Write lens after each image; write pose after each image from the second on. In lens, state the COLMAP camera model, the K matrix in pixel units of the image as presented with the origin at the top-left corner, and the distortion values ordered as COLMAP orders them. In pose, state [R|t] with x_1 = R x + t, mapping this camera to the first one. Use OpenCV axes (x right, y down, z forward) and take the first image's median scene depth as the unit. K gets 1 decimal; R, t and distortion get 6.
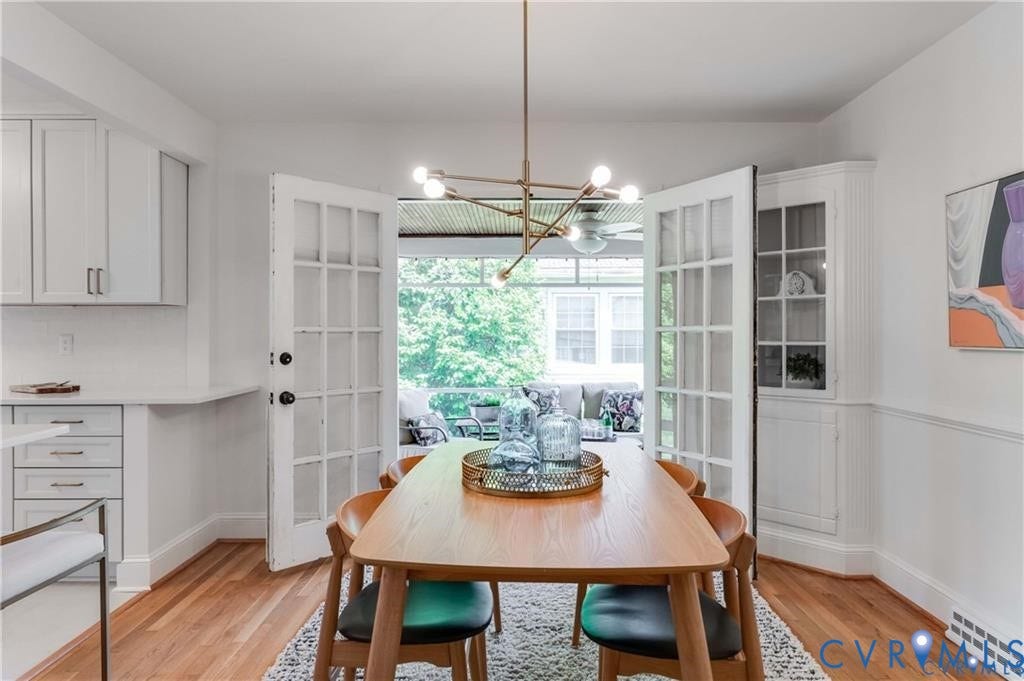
lens RADIAL K [[620.7, 0, 521.9], [0, 620.7, 357.4], [0, 0, 1]] dist [0.000346, -0.001767]
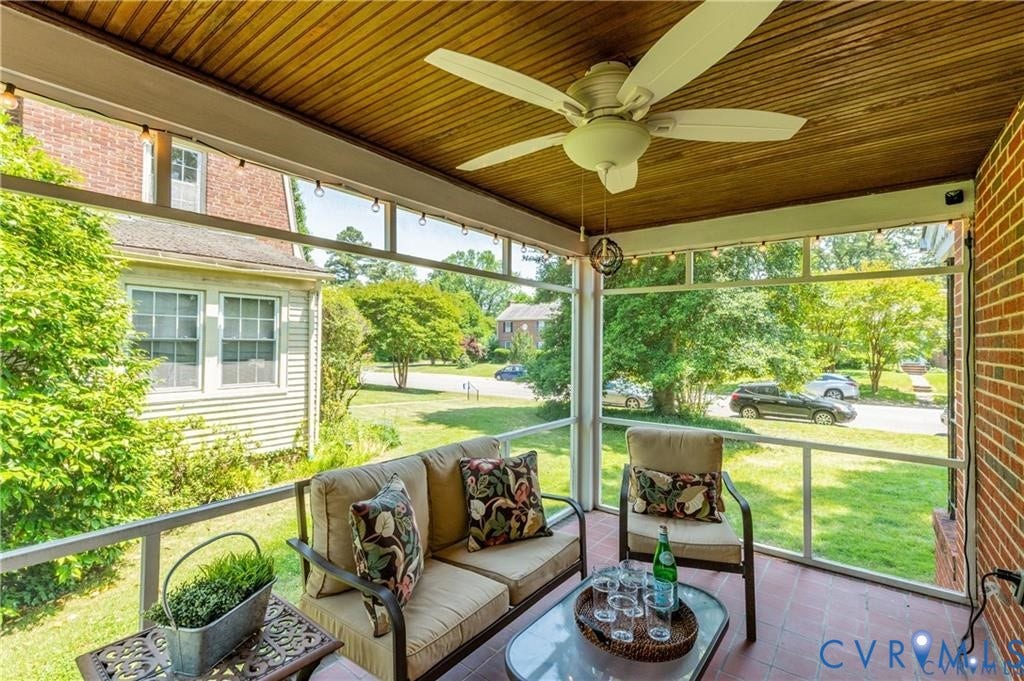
lens RADIAL K [[457.6, 0, 510.3], [0, 457.6, 341.2], [0, 0, 1]] dist [0.001395, -0.000077]
pose [[0.625227, 0.014371, 0.780311, -0.115707], [0.018532, 0.999275, -0.033253, -0.028471], [-0.780223, 0.035252, 0.624507, 0.579255]]
